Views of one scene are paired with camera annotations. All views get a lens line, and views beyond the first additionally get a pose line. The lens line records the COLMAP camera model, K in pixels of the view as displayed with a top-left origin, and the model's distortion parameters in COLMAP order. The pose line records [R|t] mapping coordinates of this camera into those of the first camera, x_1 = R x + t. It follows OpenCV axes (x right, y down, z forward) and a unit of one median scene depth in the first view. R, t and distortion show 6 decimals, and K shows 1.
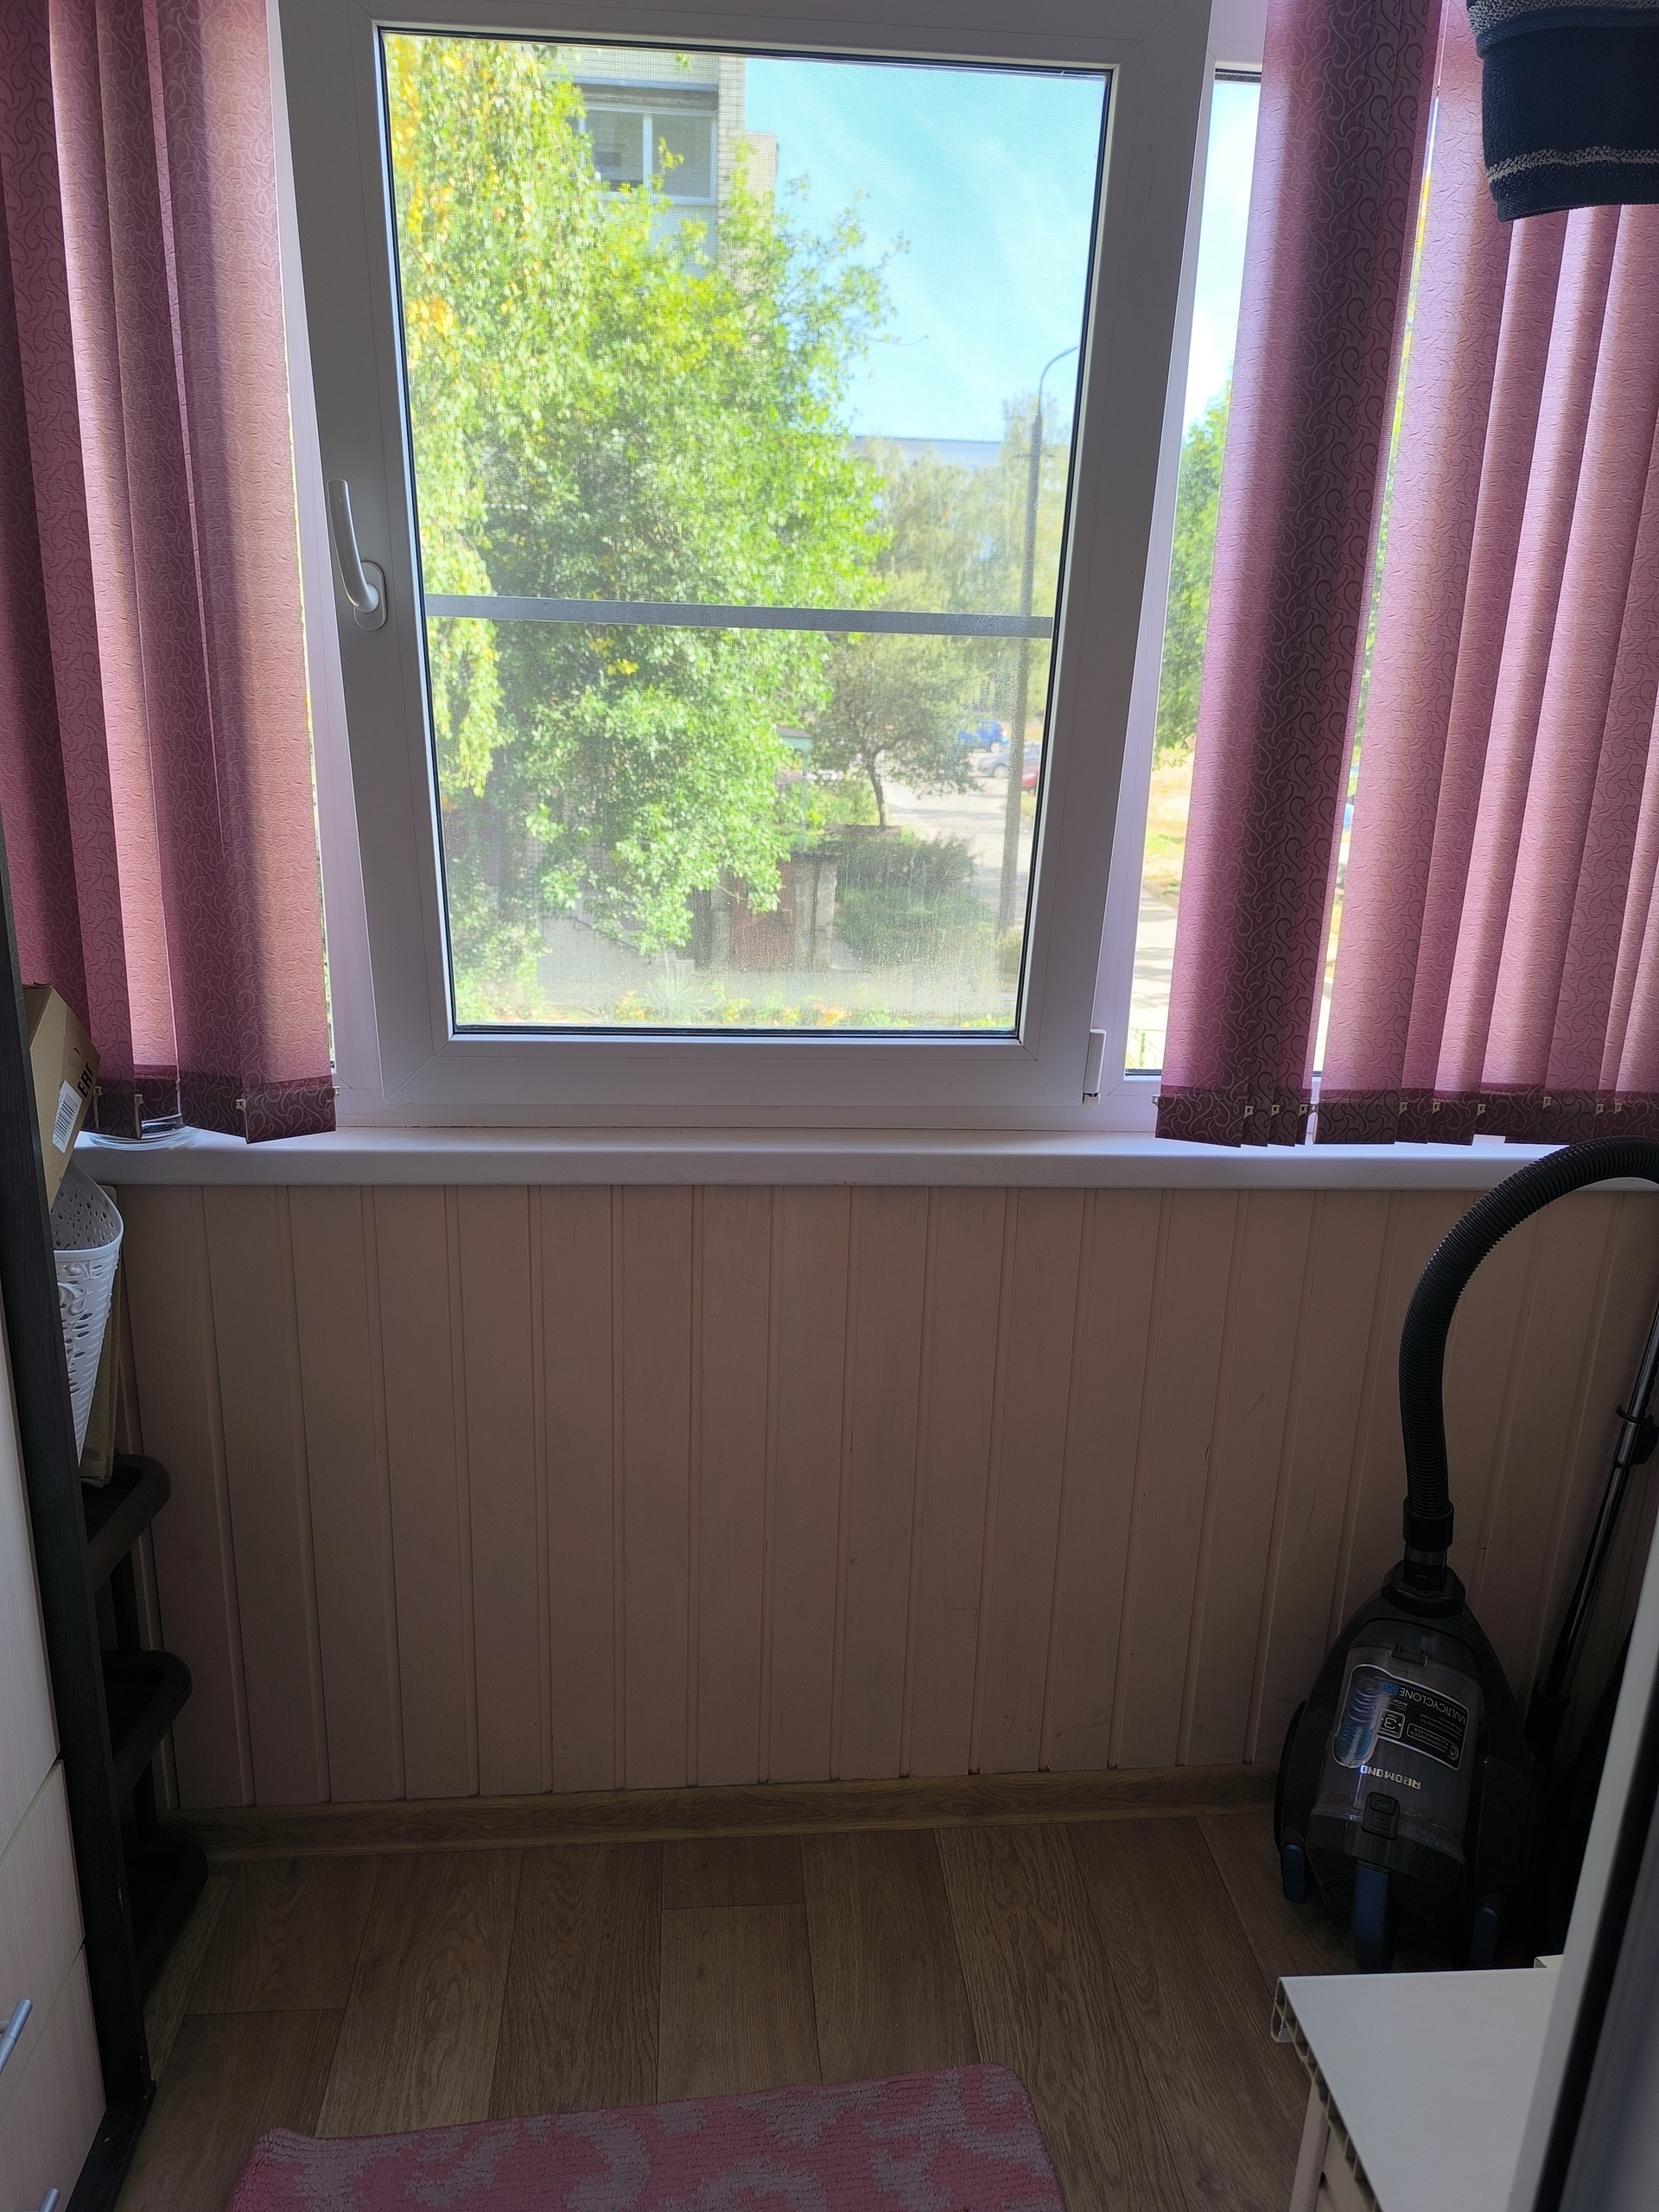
lens RADIAL K [[1514.2, 0, 823.5], [0, 1514.2, 1100.7], [0, 0, 1]] dist [0.045233, -0.049841]
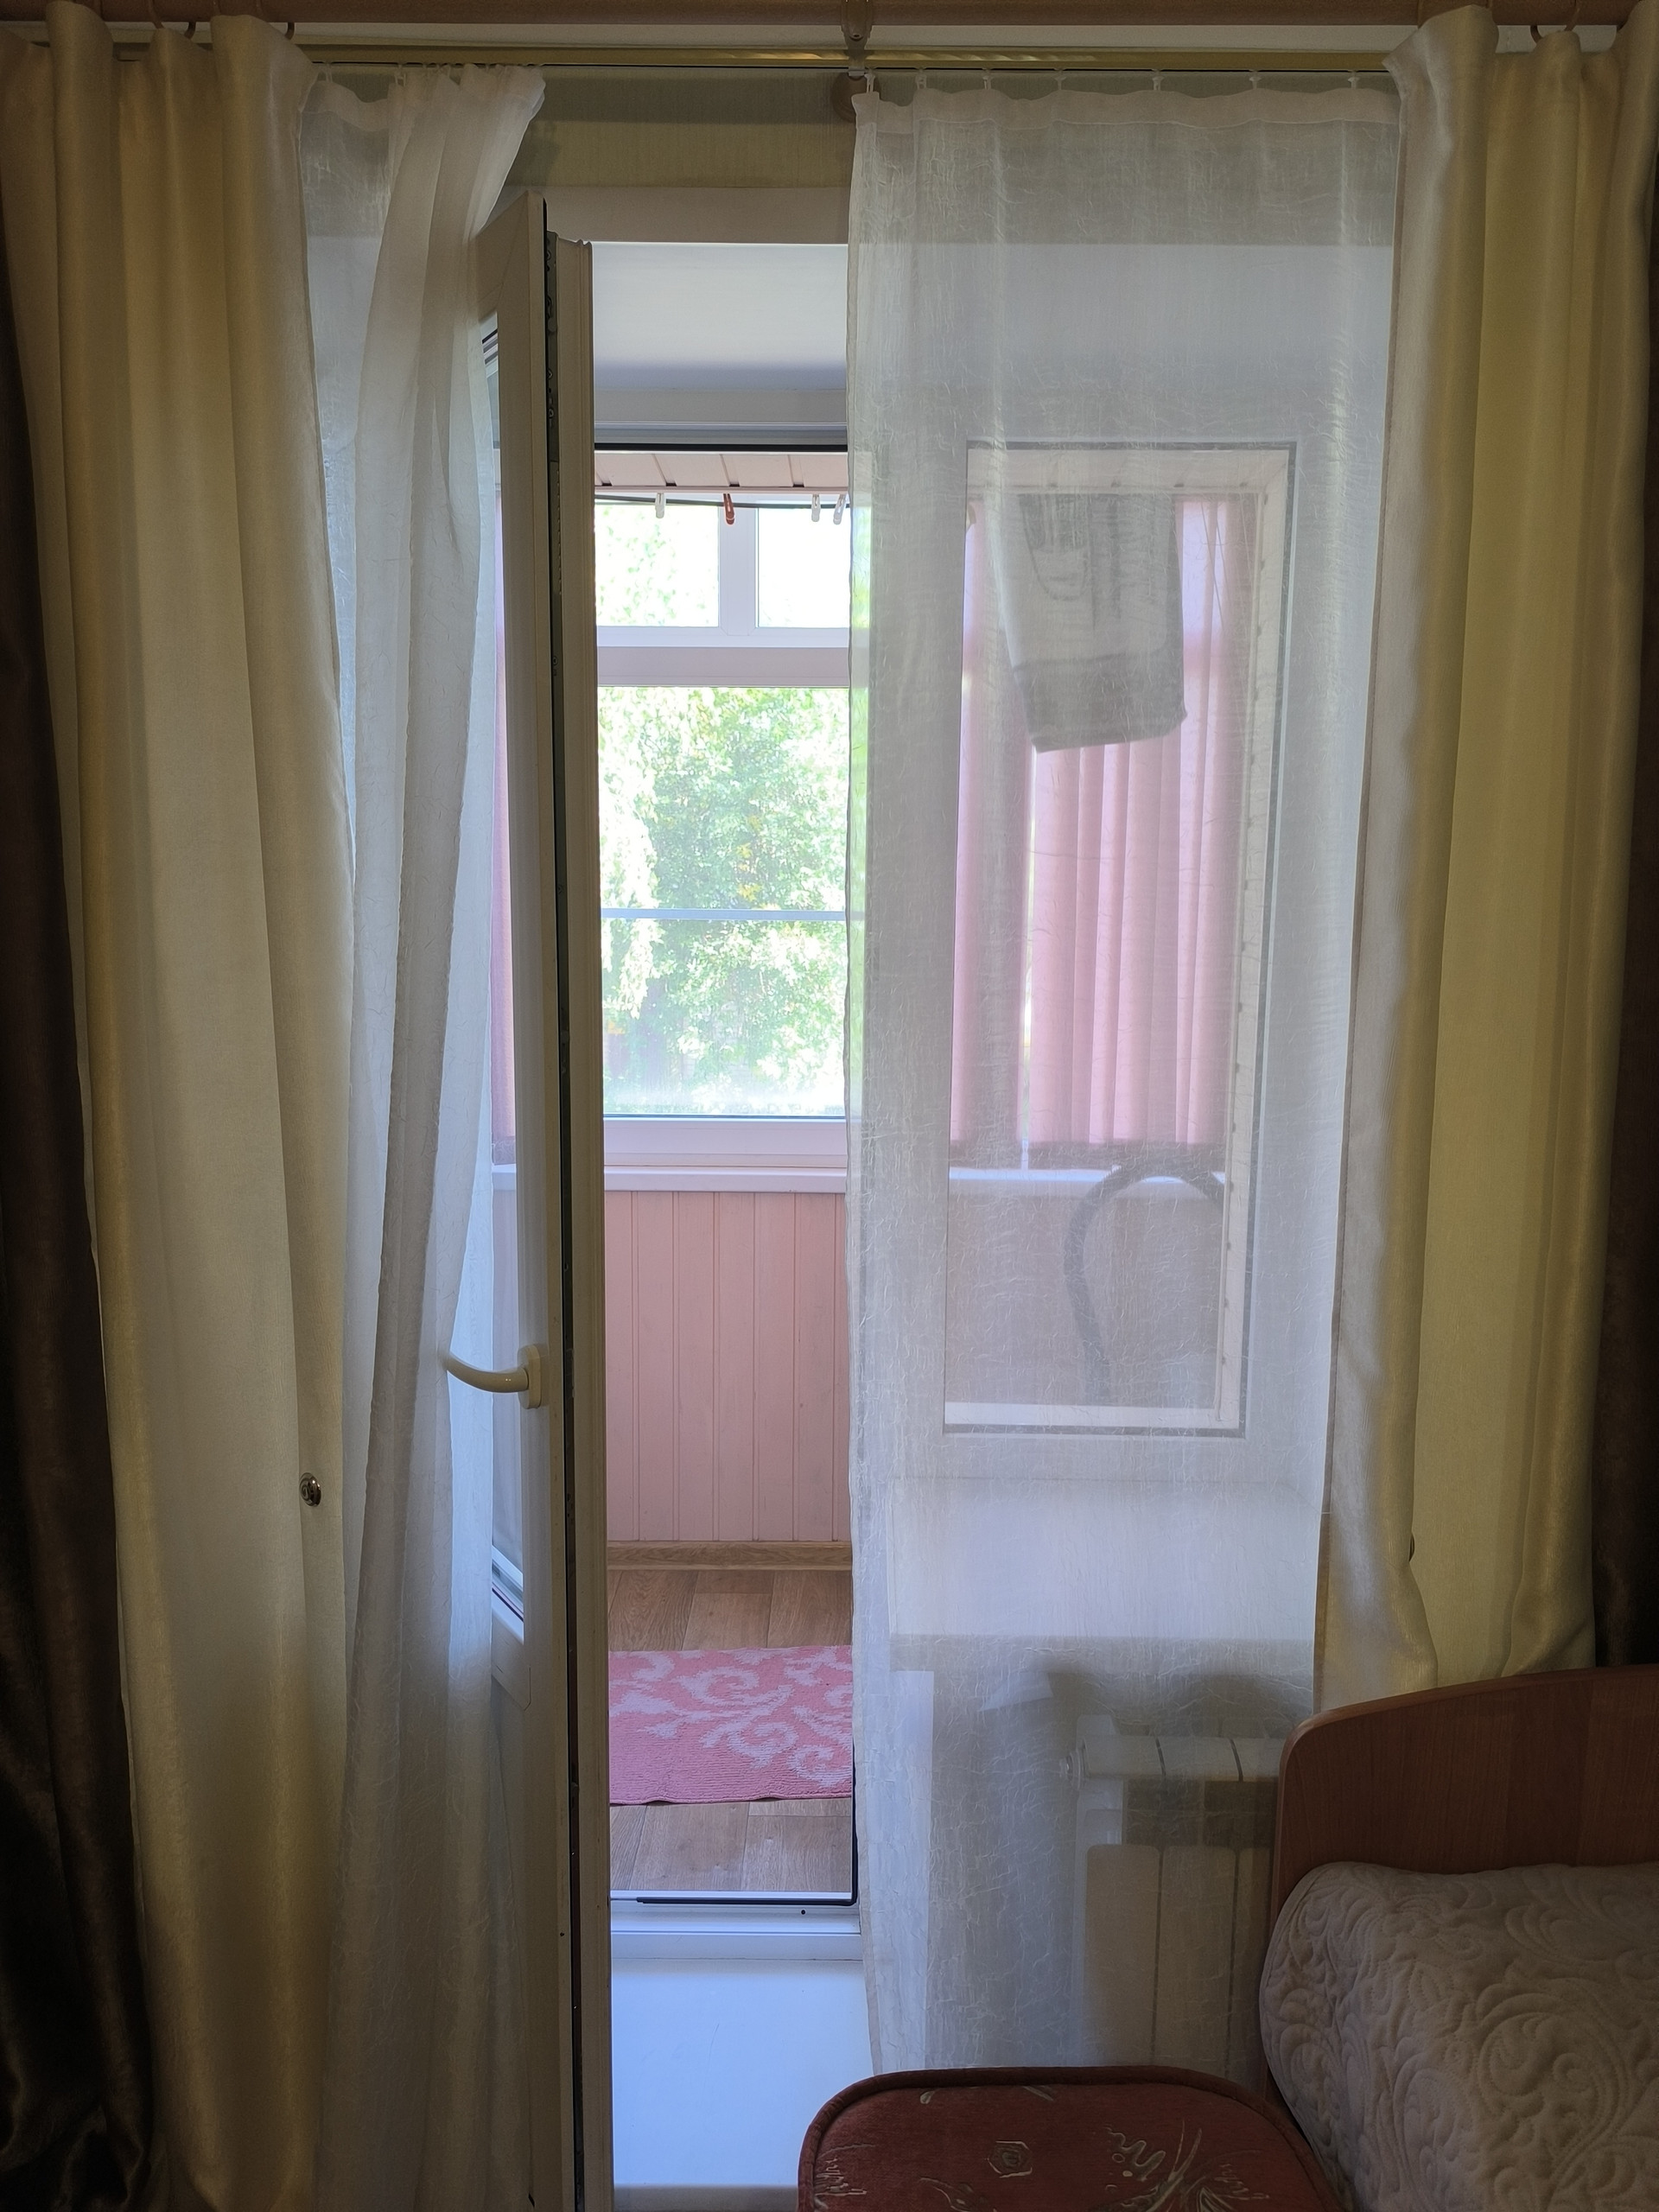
lens RADIAL K [[1514.2, 0, 815.4], [0, 1514.2, 1119.4], [0, 0, 1]] dist [0.045233, -0.049841]
pose [[0.994223, -0.001456, -0.107324, 0.028535], [-0.012948, 0.990978, -0.133397, 0.024956], [0.106550, 0.134016, 0.985234, -0.104206]]
